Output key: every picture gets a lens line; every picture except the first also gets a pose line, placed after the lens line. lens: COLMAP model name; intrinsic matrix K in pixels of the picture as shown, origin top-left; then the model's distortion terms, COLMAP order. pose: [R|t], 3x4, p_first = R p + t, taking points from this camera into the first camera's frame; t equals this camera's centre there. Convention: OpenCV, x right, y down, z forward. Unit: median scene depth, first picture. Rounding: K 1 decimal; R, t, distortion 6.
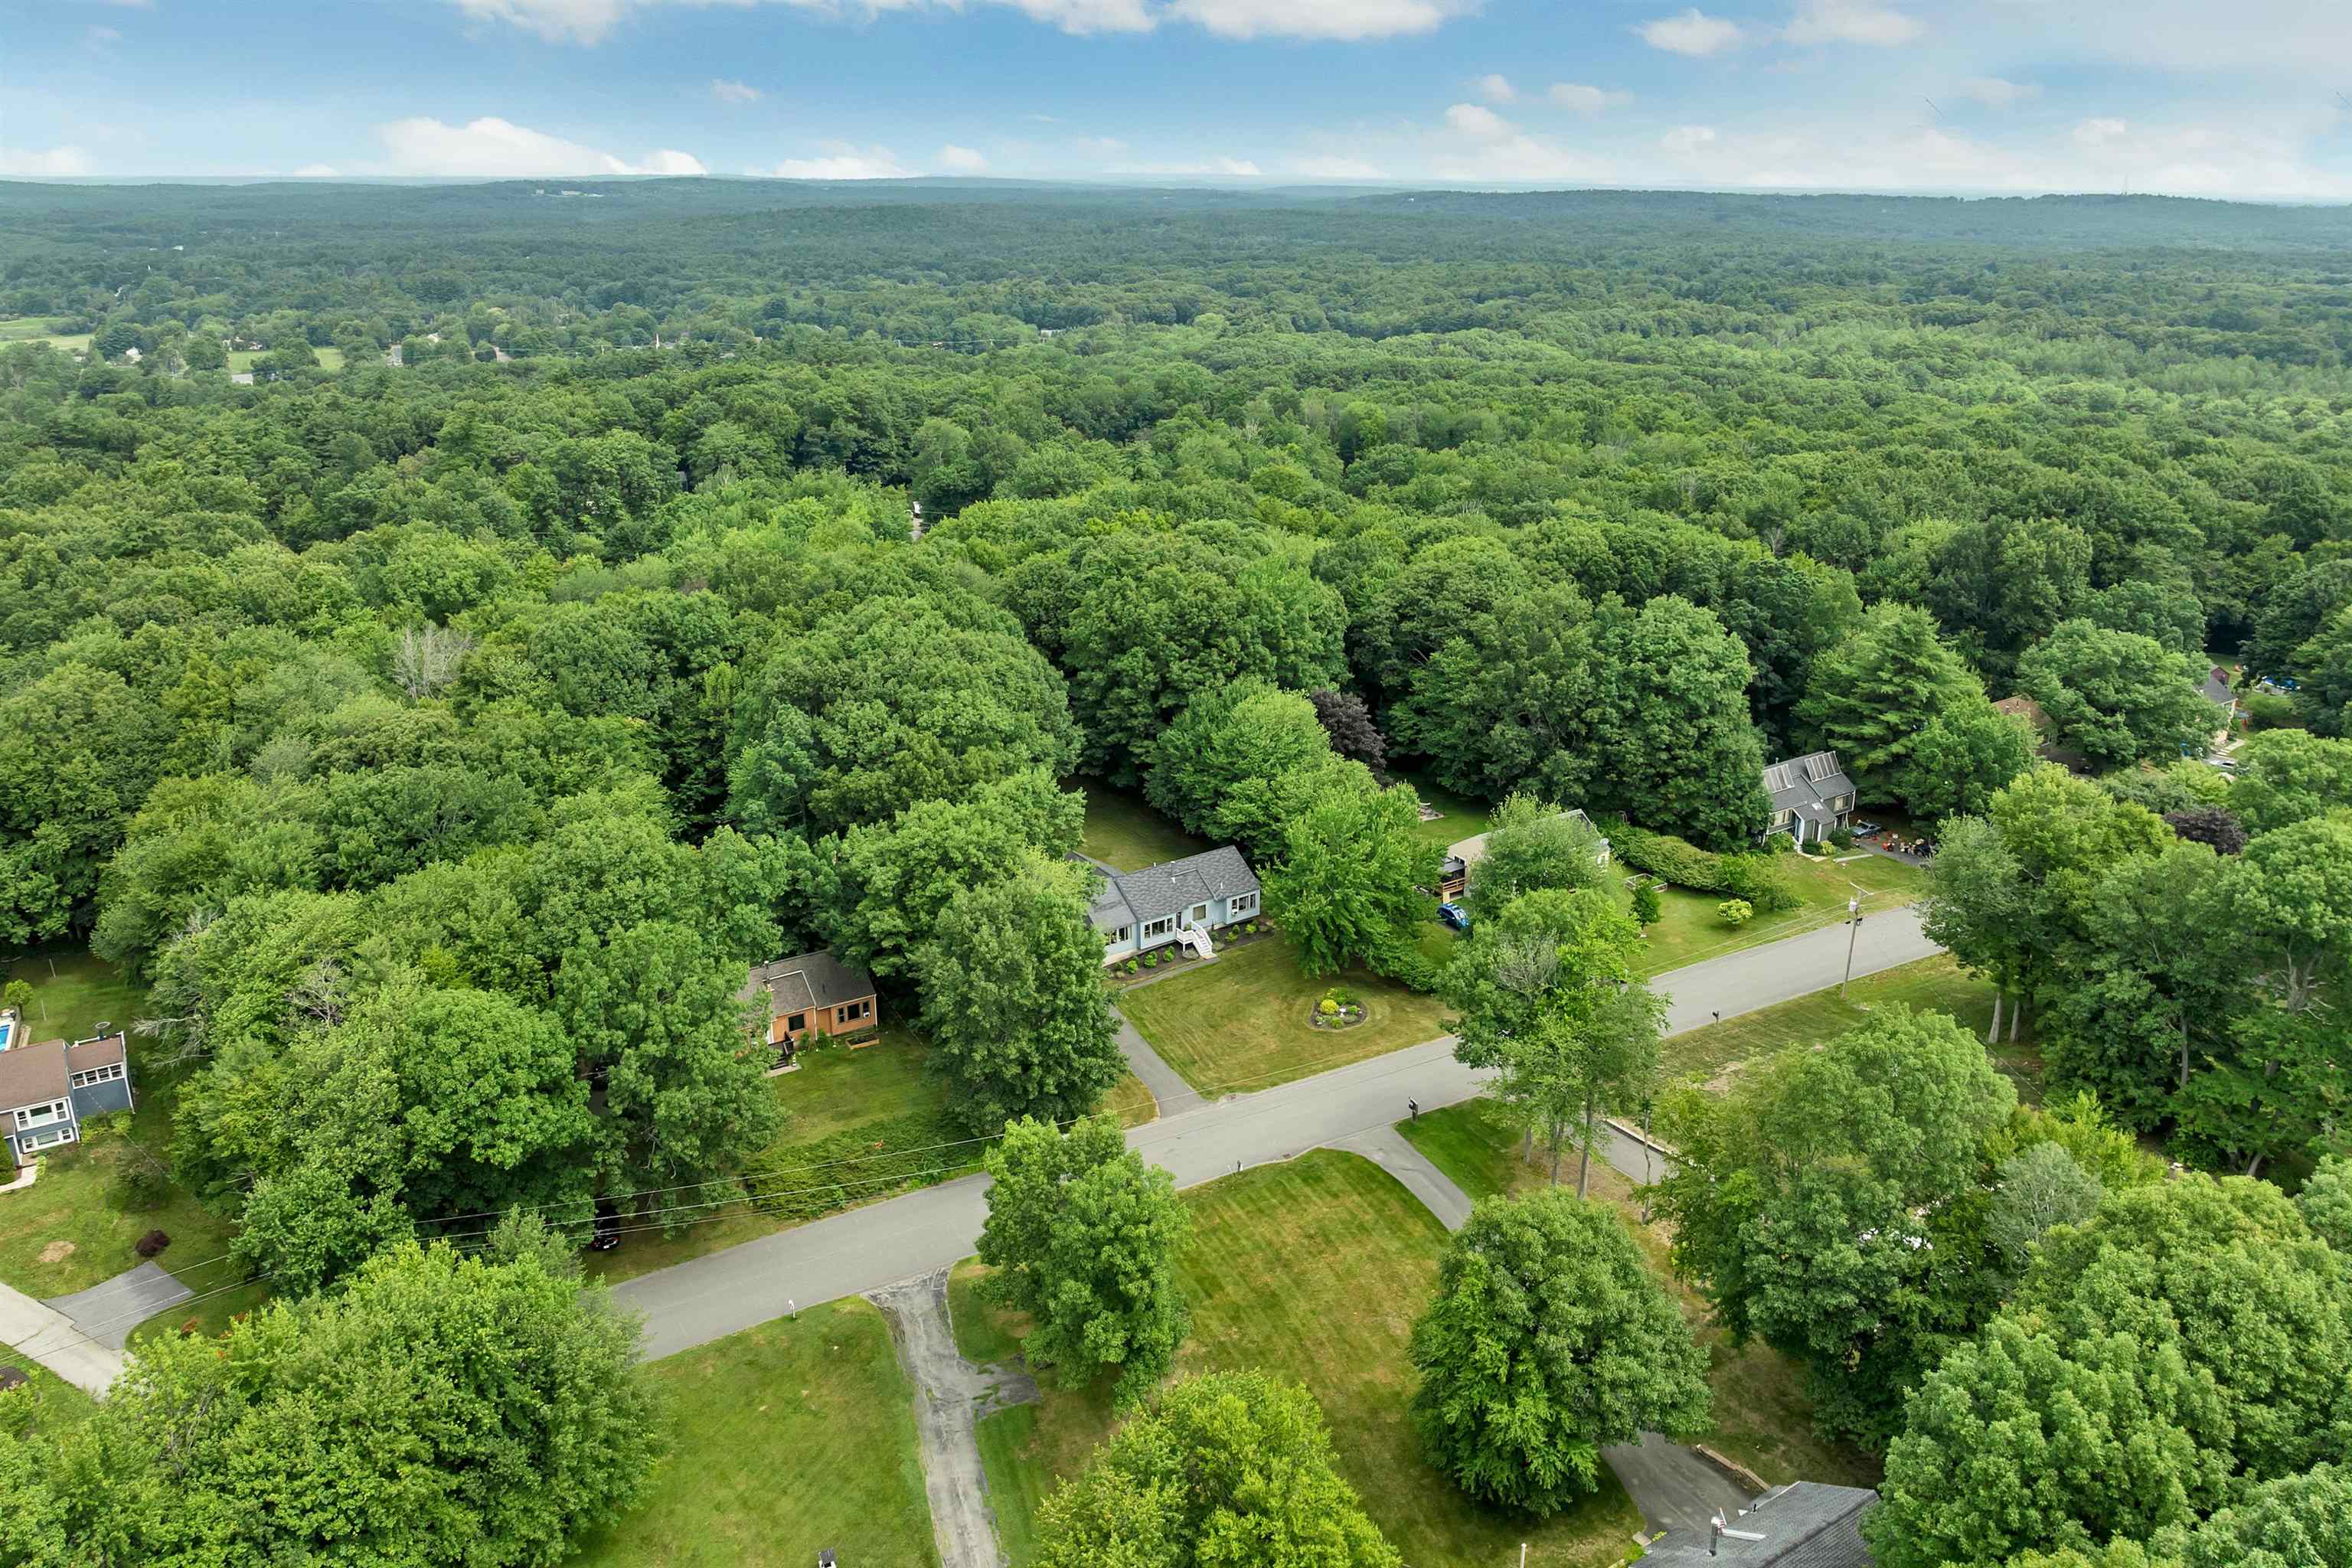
lens RADIAL K [[1655.2, 0, 1176.0], [0, 1655.2, 784.0], [0, 0, 1]] dist [-0.000044, -0.000930]
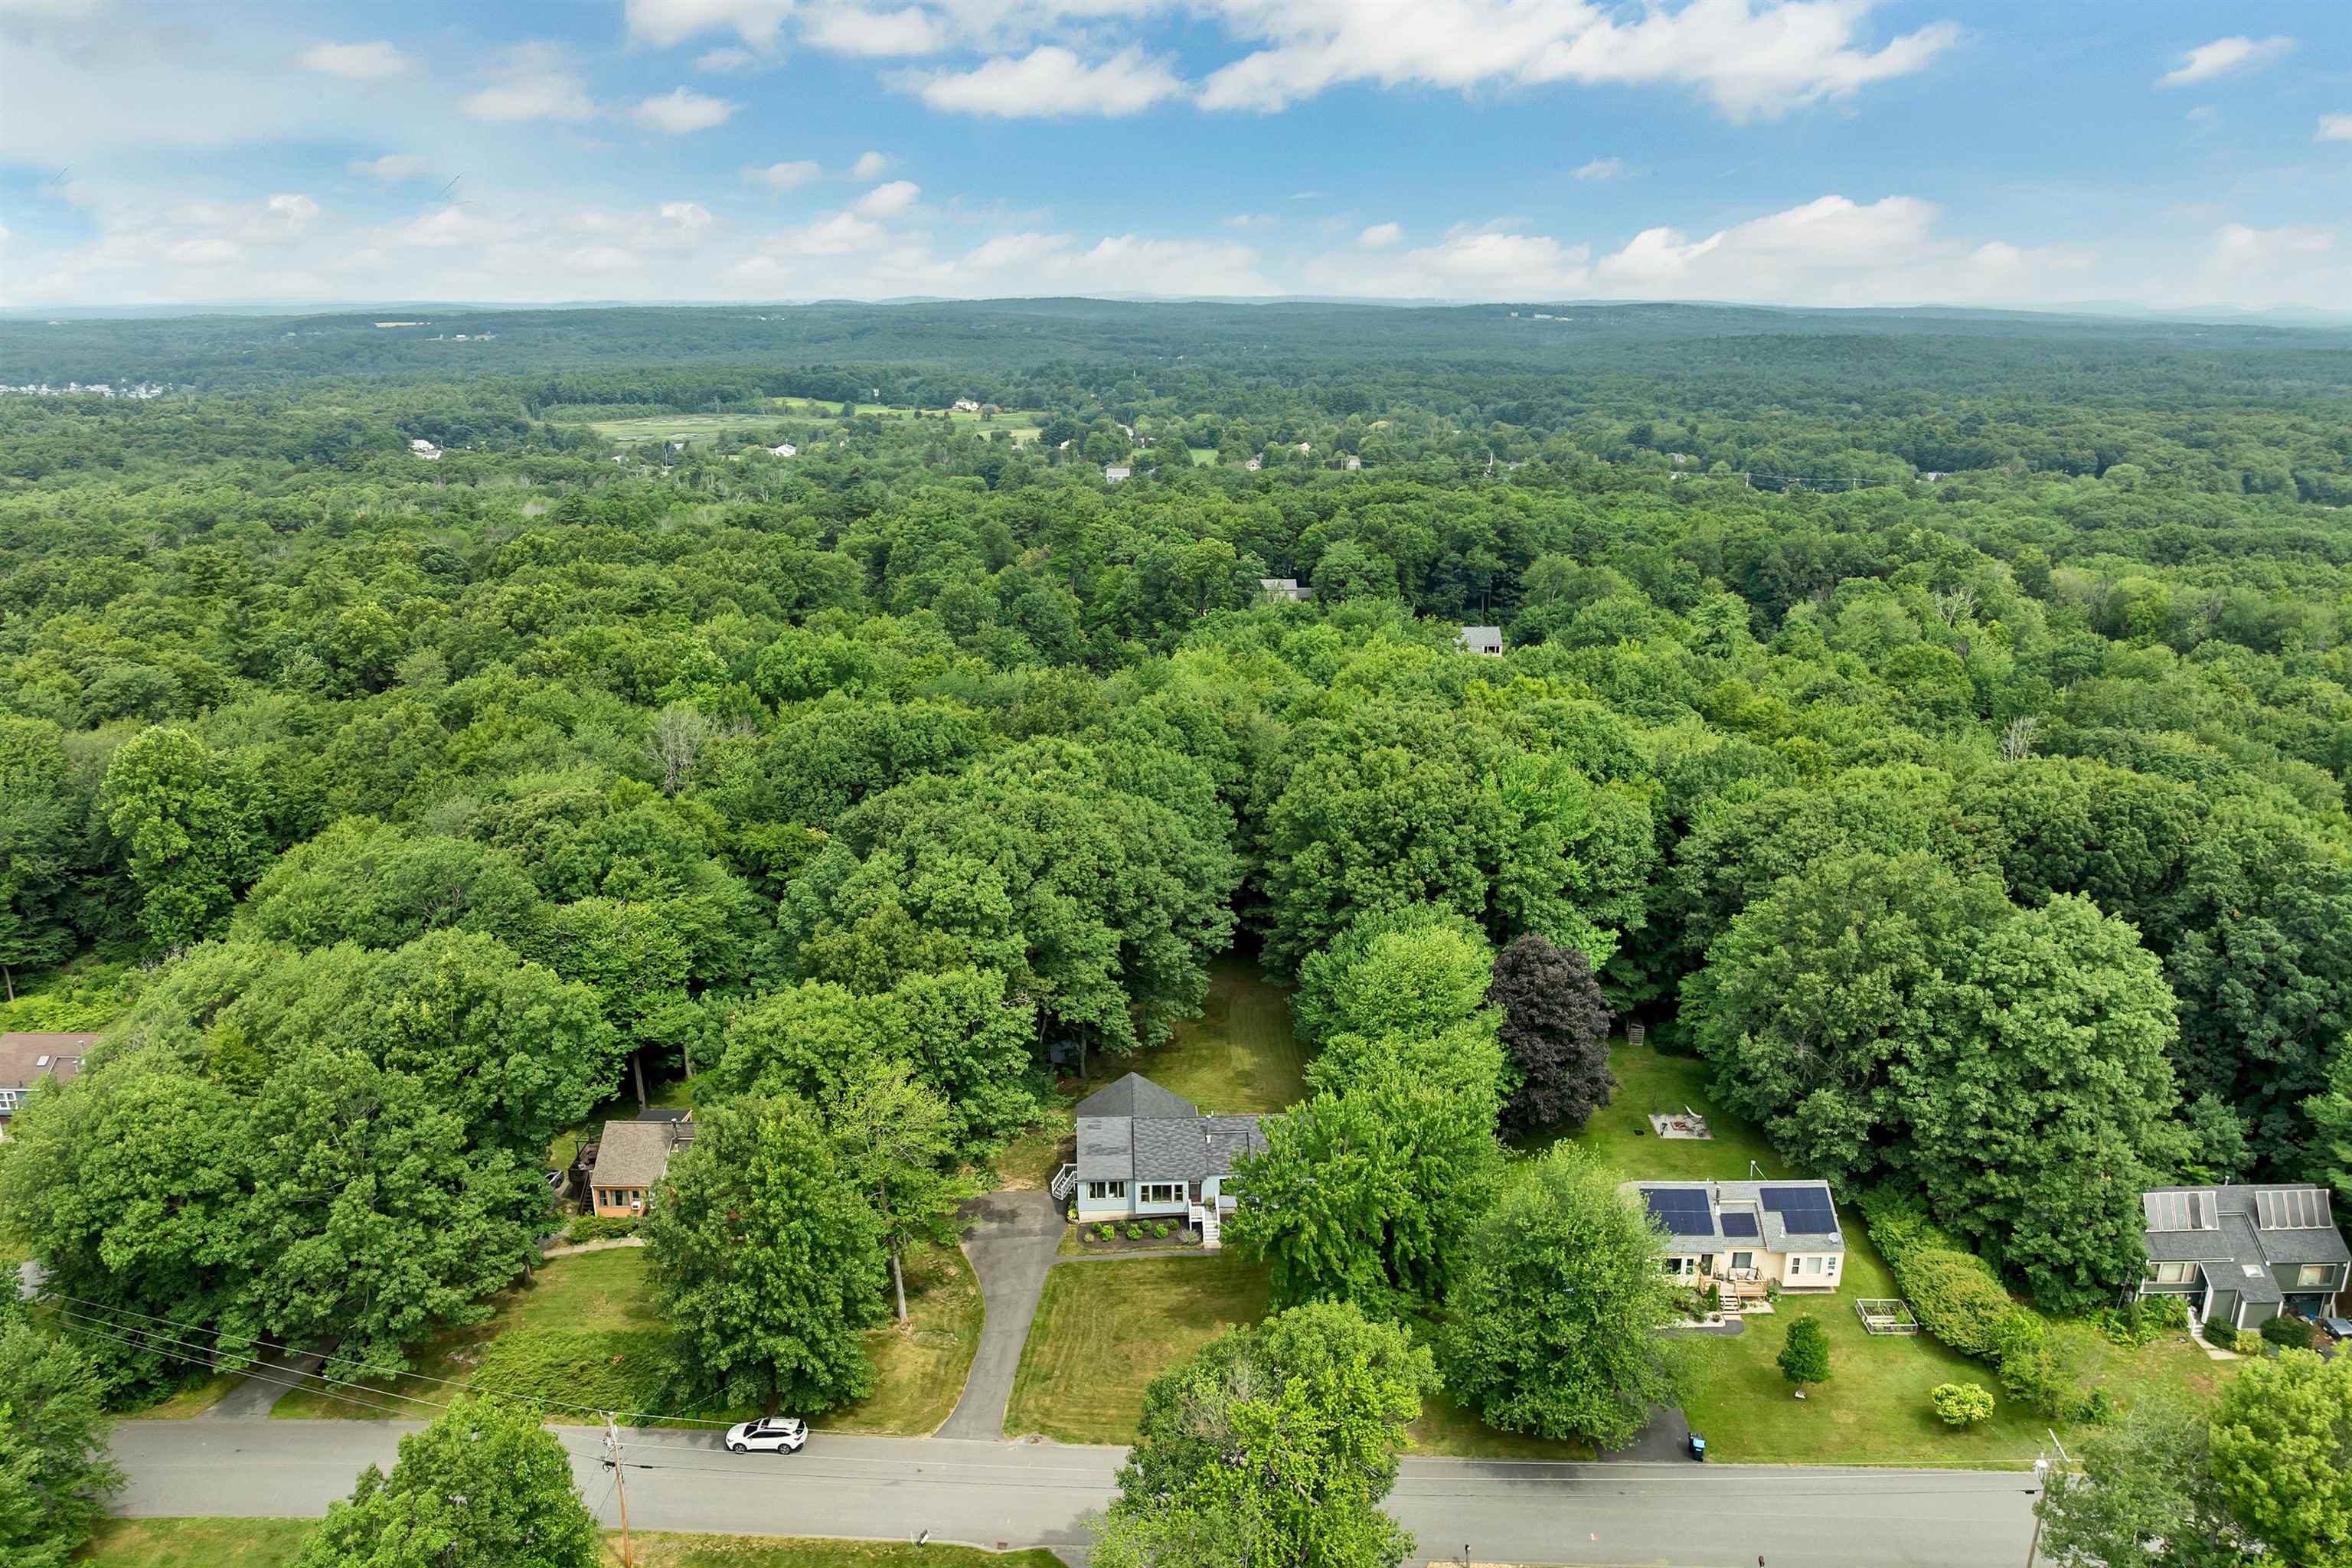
lens RADIAL K [[1679.4, 0, 1178.5], [0, 1679.4, 852.4], [0, 0, 1]] dist [-0.021100, -0.005178]
pose [[0.858990, 0.164357, -0.484894, 0.321170], [-0.181230, 0.983364, 0.012267, -0.076275], [0.478844, 0.077340, 0.874487, 0.253752]]
